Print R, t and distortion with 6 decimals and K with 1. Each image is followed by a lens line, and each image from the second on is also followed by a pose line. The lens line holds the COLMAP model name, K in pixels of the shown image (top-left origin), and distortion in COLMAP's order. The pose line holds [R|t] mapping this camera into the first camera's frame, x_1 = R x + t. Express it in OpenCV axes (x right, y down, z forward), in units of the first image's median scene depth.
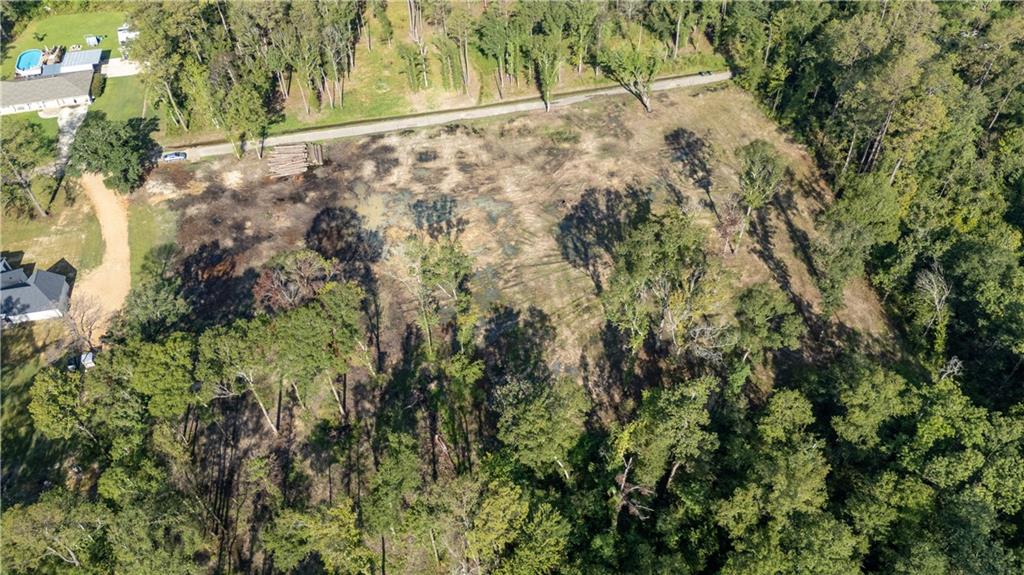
lens RADIAL K [[752.9, 0, 515.0], [0, 752.9, 288.4], [0, 0, 1]] dist [0.072887, -0.074901]
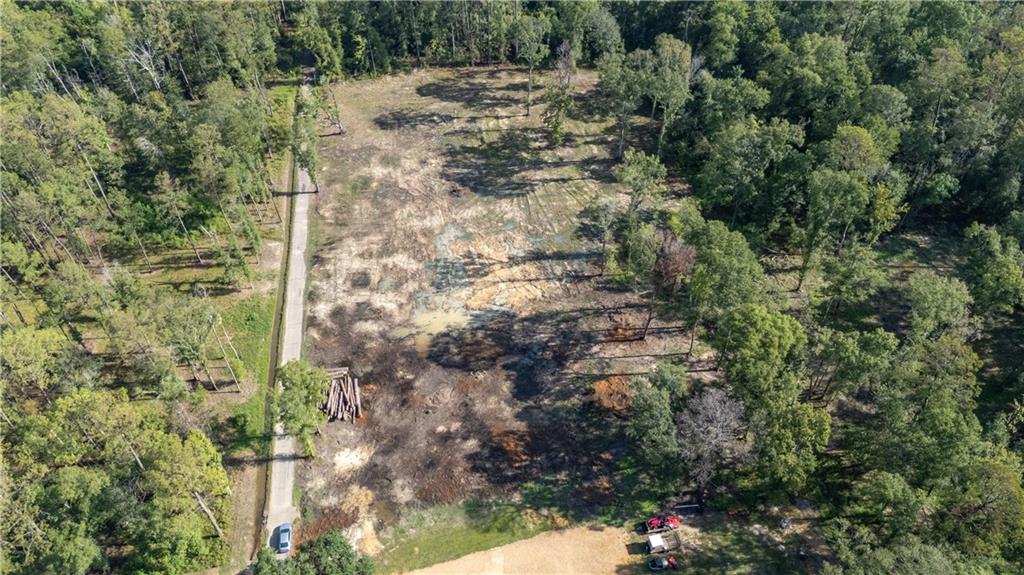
lens RADIAL K [[752.9, 0, 515.0], [0, 752.9, 288.4], [0, 0, 1]] dist [0.072887, -0.074901]
pose [[0.061910, -0.701608, 0.709869, -0.800827], [0.756498, 0.496931, 0.425171, -0.438966], [-0.651059, 0.510692, 0.561530, 0.389883]]
